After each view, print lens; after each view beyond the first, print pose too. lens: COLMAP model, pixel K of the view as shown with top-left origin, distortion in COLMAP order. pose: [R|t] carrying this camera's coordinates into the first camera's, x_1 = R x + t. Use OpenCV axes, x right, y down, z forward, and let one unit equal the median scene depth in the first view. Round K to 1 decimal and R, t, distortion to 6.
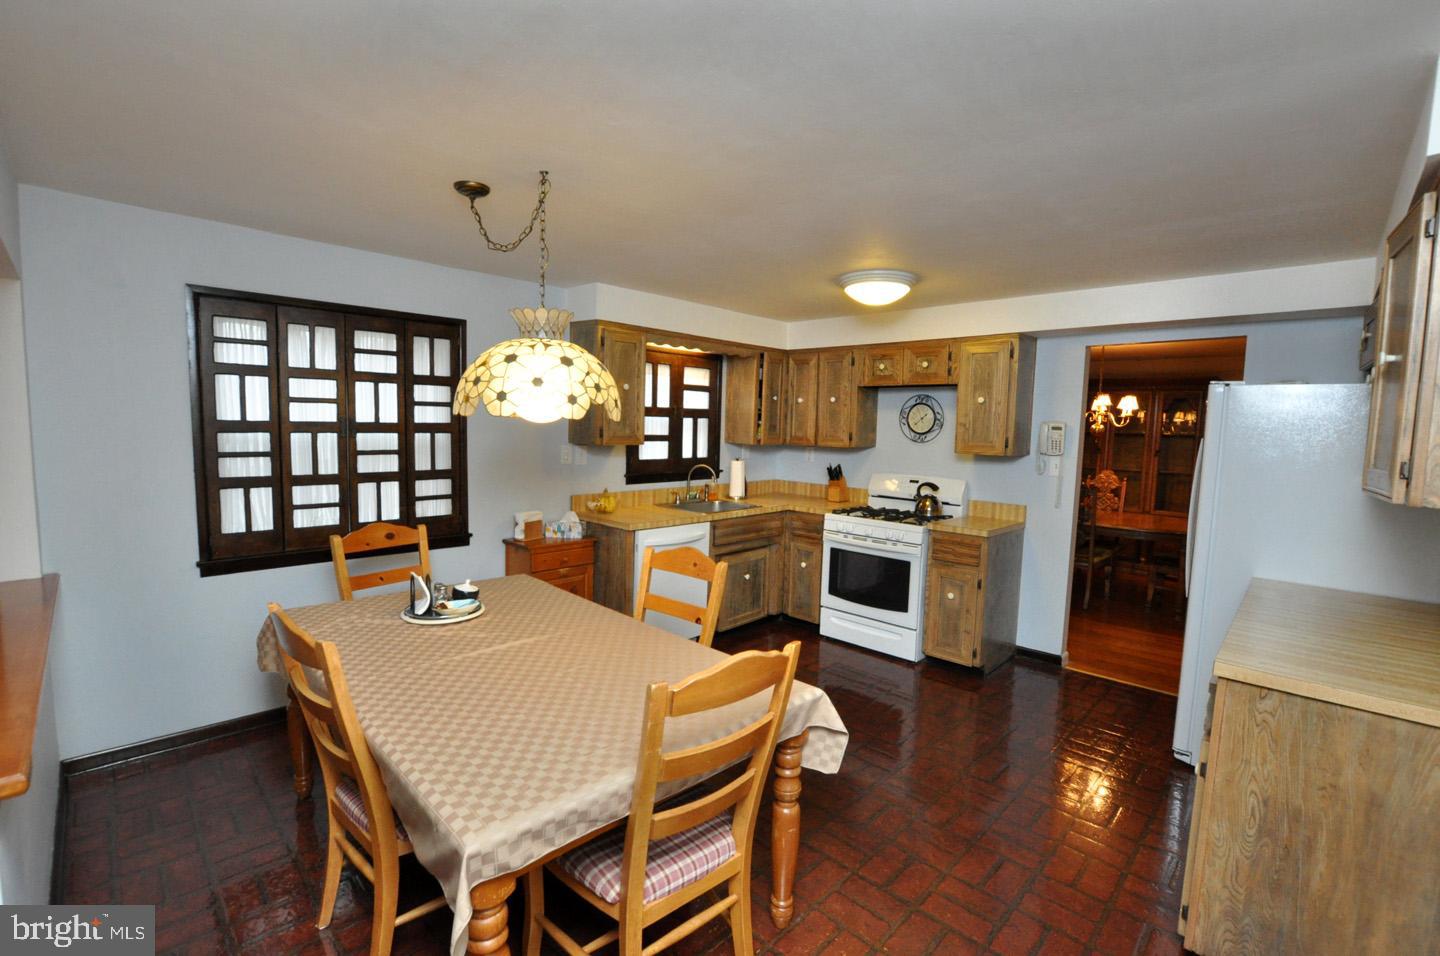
lens RADIAL K [[632.9, 0, 723.6], [0, 632.9, 480.4], [0, 0, 1]] dist [-0.030258, 0.000045]
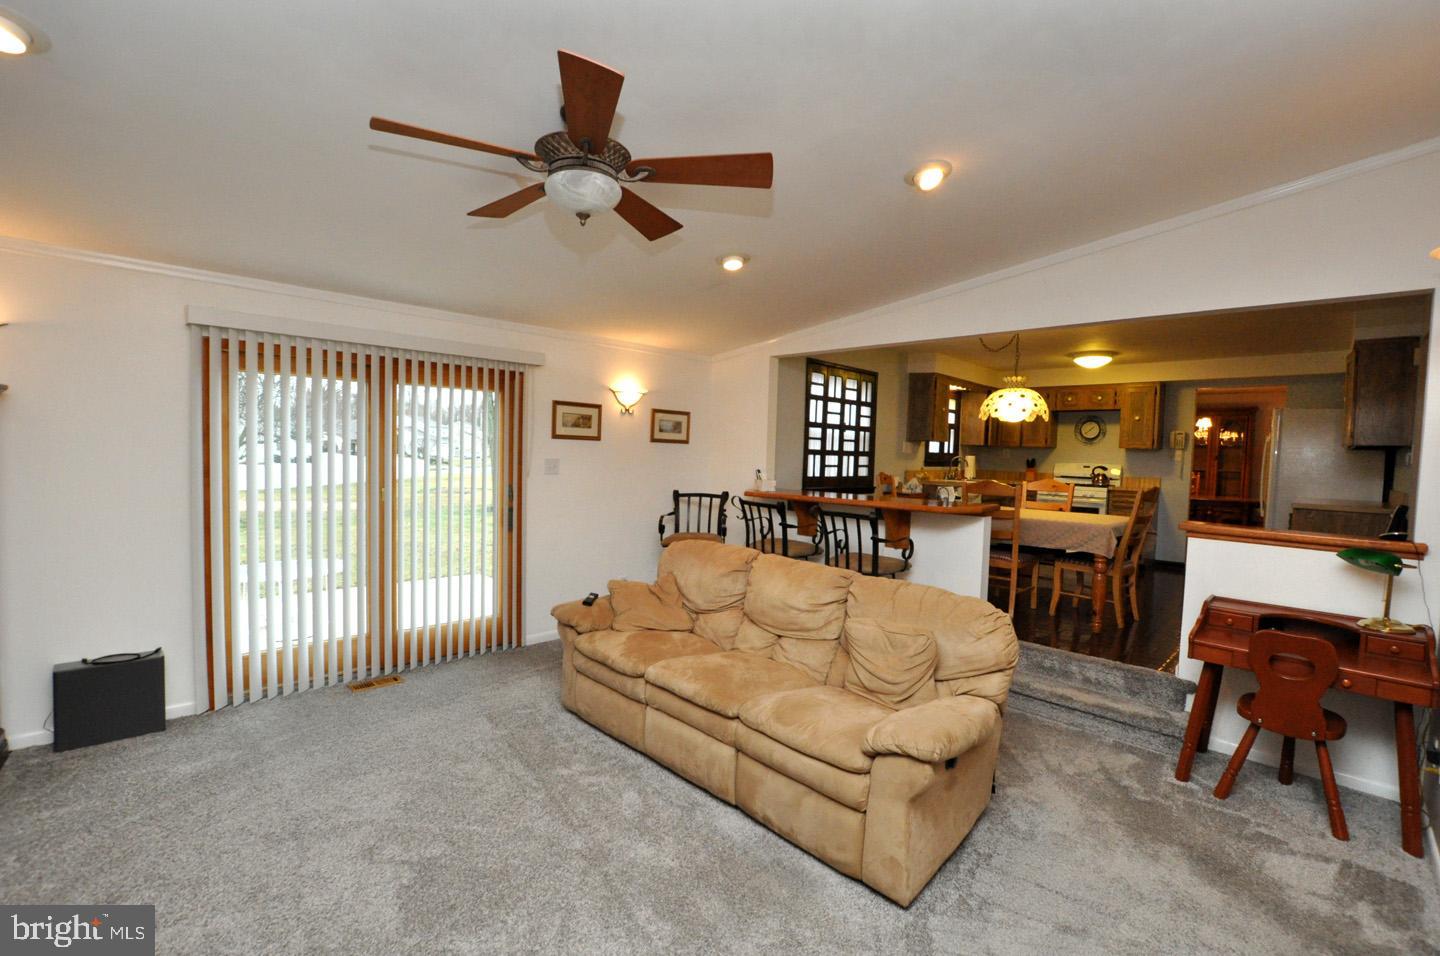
lens RADIAL K [[632.9, 0, 723.6], [0, 632.9, 480.4], [0, 0, 1]] dist [-0.030258, 0.000045]
pose [[0.999954, 0.007315, -0.006221, -0.688376], [-0.007592, 0.998926, -0.045717, 0.126946], [0.005880, 0.045762, 0.998935, -0.707628]]
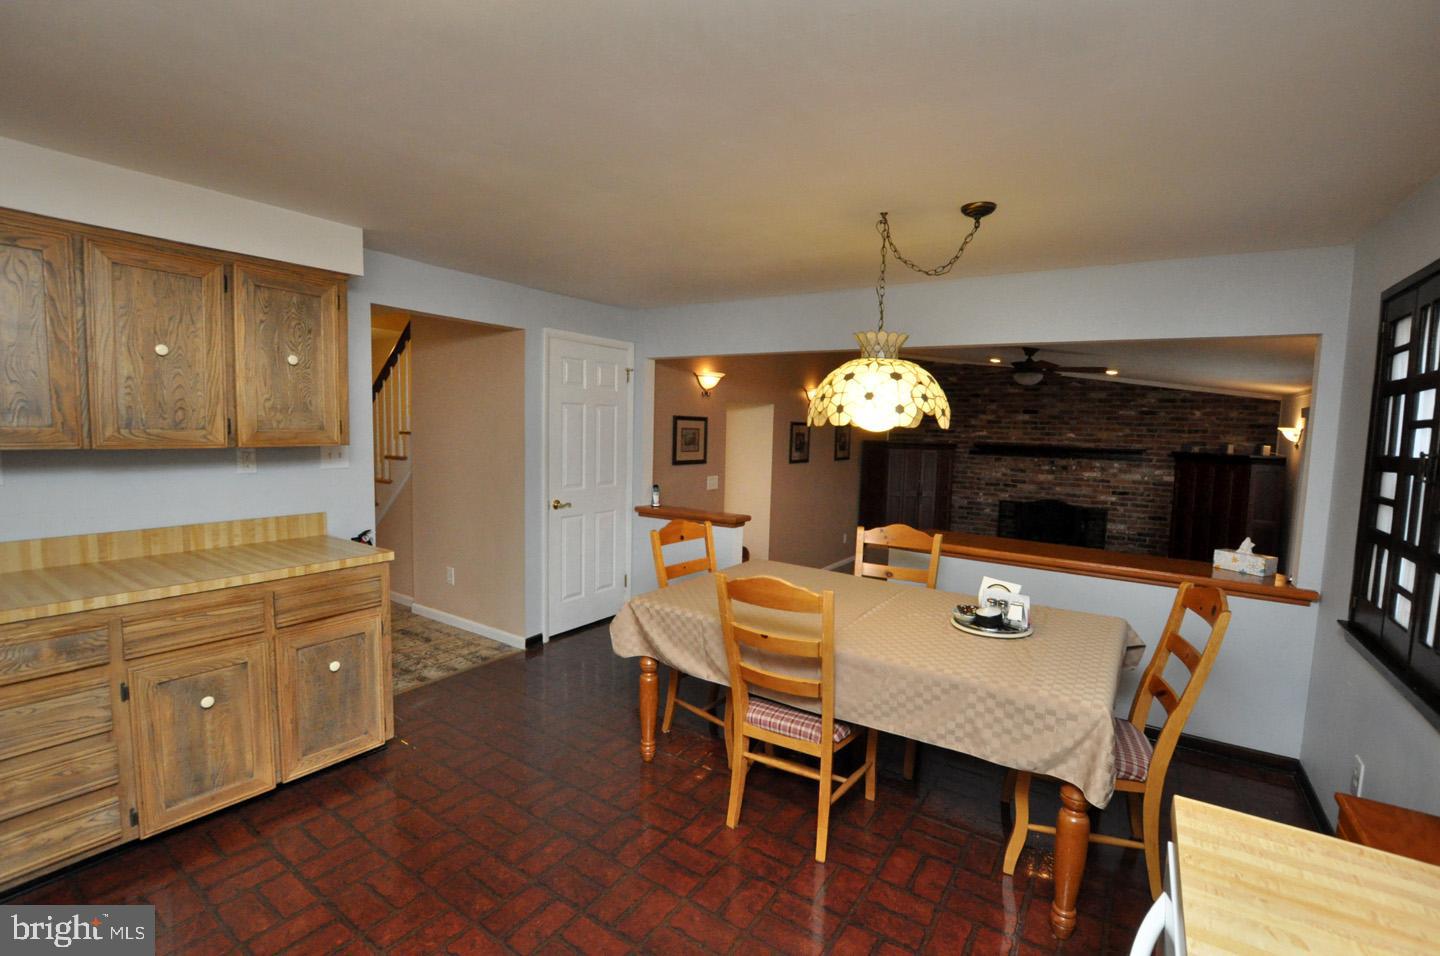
lens RADIAL K [[632.9, 0, 723.6], [0, 632.9, 480.4], [0, 0, 1]] dist [-0.030258, 0.000045]
pose [[-0.980907, -0.035479, -0.191214, 0.096043], [-0.068909, 0.982835, 0.171133, -0.088475], [0.181861, 0.181042, -0.966515, 1.011870]]
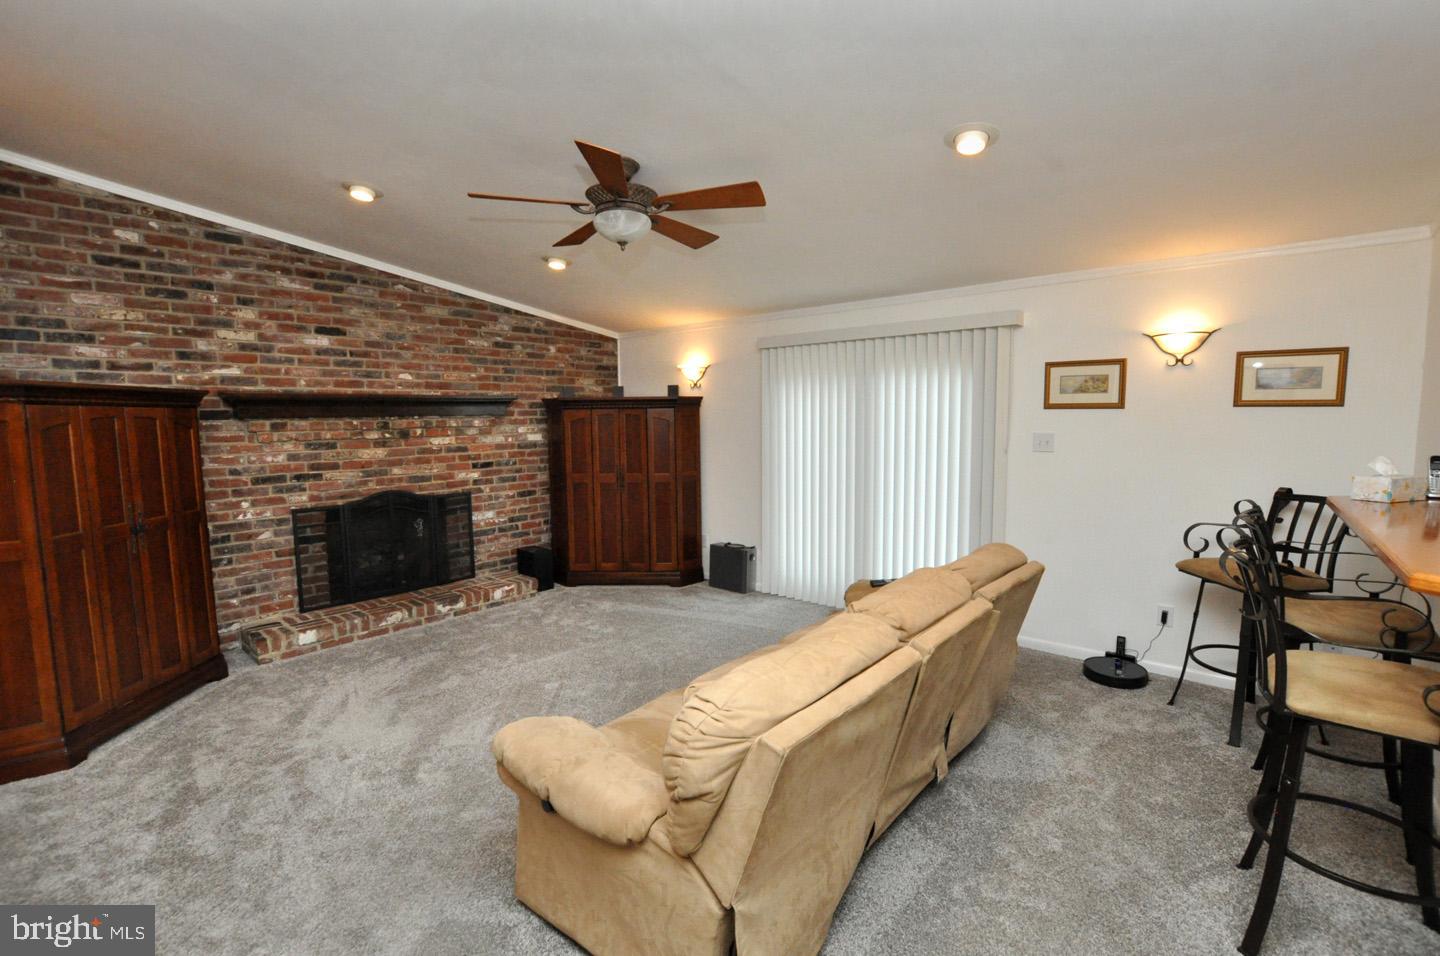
lens RADIAL K [[632.9, 0, 723.6], [0, 632.9, 480.4], [0, 0, 1]] dist [-0.030258, 0.000045]
pose [[0.072797, 0.073792, -0.994613, -0.134014], [-0.083046, 0.994244, 0.067686, 0.087177], [0.993883, 0.077672, 0.078506, -0.155078]]
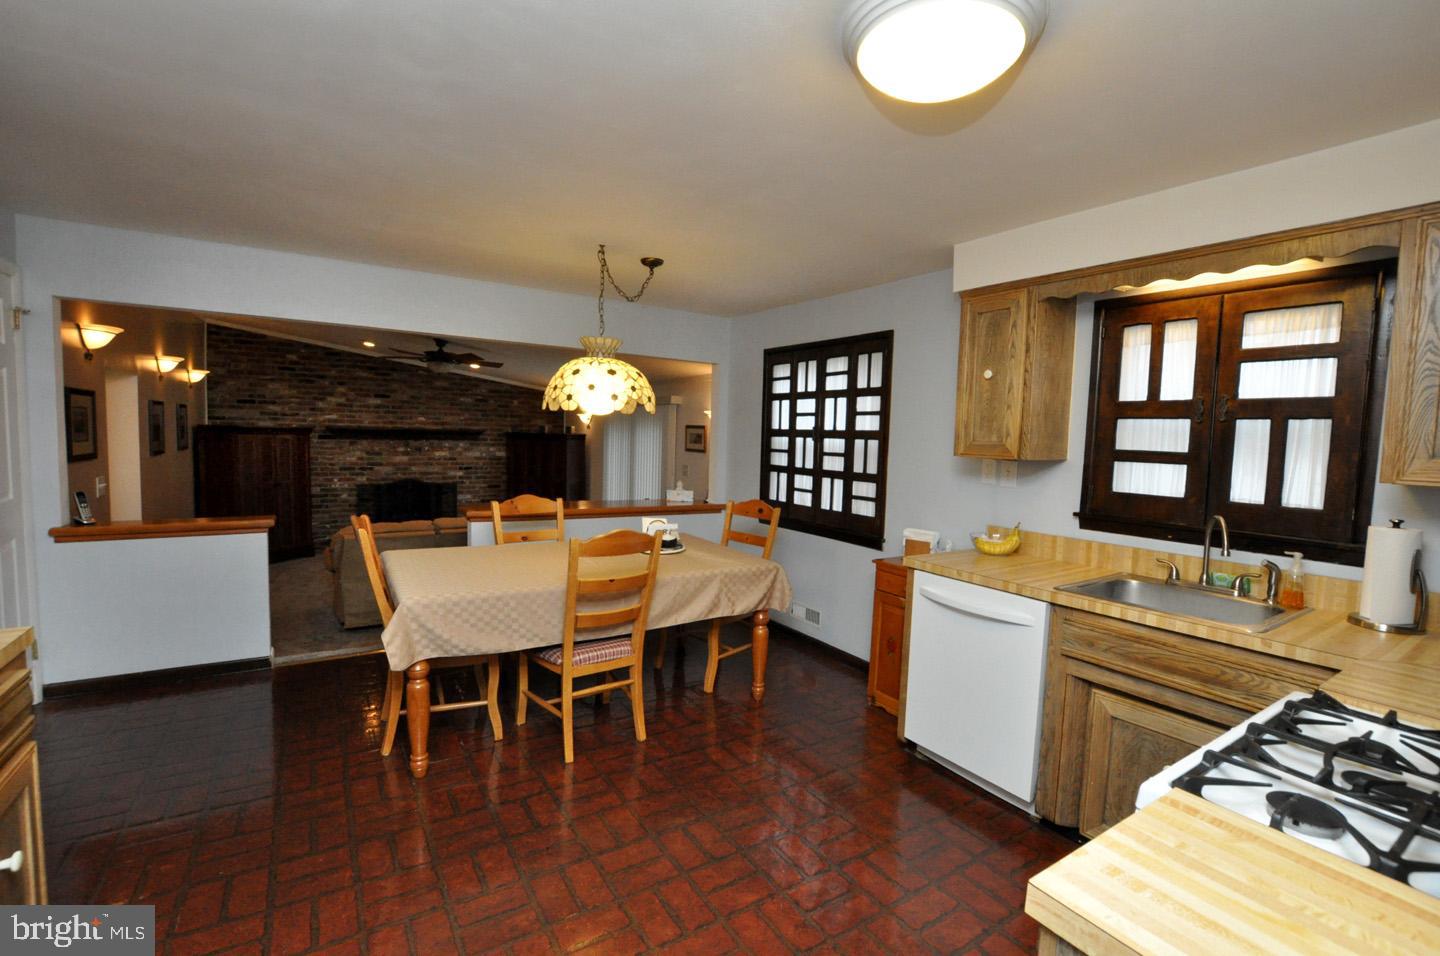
lens RADIAL K [[632.9, 0, 723.6], [0, 632.9, 480.4], [0, 0, 1]] dist [-0.030258, 0.000045]
pose [[-0.216293, 0.039906, -0.975513, 0.528854], [-0.125964, 0.989673, 0.068415, -0.038412], [0.968168, 0.137677, -0.209033, 0.784759]]
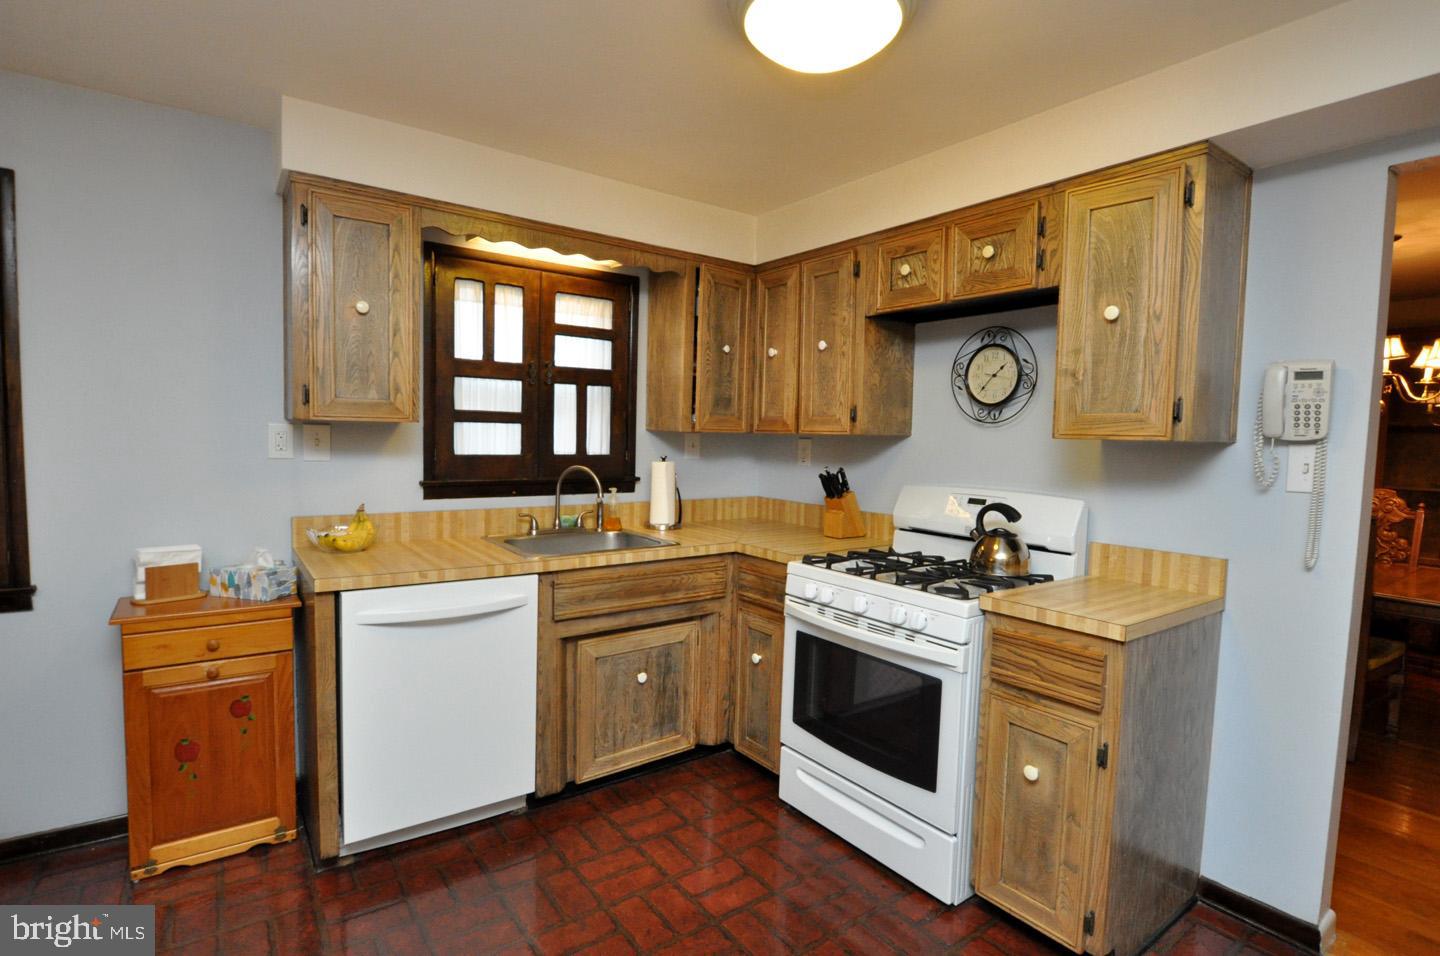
lens RADIAL K [[708.4, 0, 718.7], [0, 708.4, 482.6], [0, 0, 1]] dist [-0.024572, 0.000274]
pose [[0.985837, 0.009673, -0.167424, 0.203437], [-0.014299, 0.999548, -0.026451, 0.004534], [0.167093, 0.028470, 0.985530, 0.437680]]
